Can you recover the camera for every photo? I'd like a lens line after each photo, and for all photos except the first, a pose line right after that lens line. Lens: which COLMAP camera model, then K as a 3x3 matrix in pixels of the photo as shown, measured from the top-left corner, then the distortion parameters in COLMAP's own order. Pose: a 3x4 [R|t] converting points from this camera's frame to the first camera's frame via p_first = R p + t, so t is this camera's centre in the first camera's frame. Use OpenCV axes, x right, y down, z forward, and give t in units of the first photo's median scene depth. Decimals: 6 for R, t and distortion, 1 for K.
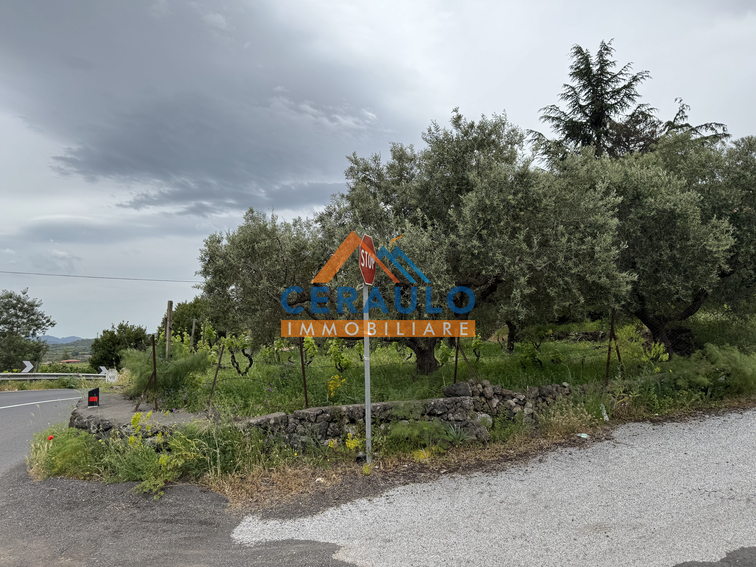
lens RADIAL K [[521.6, 0, 381.2], [0, 521.6, 286.5], [0, 0, 1]] dist [0.040956, -0.057538]
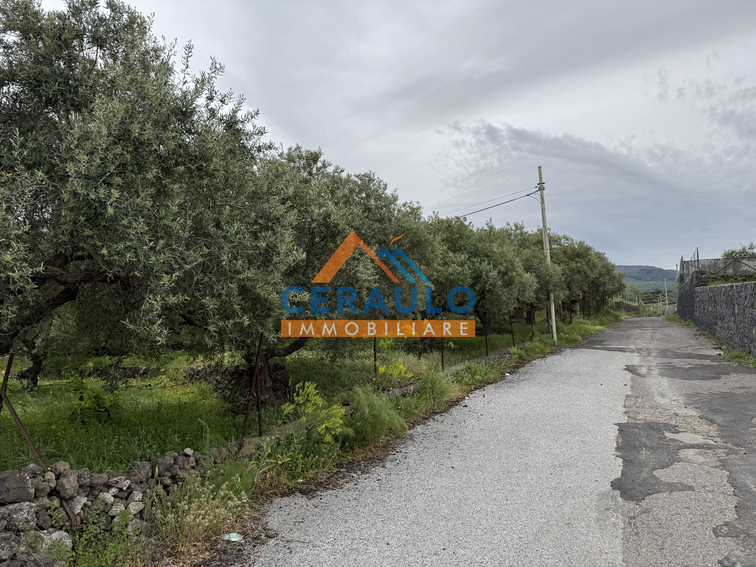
lens RADIAL K [[521.6, 0, 381.2], [0, 521.6, 286.5], [0, 0, 1]] dist [0.040956, -0.057538]
pose [[0.651060, 0.129428, 0.747910, -0.008711], [-0.079705, 0.991565, -0.102209, 0.033677], [-0.754830, 0.006932, 0.655884, 0.421843]]
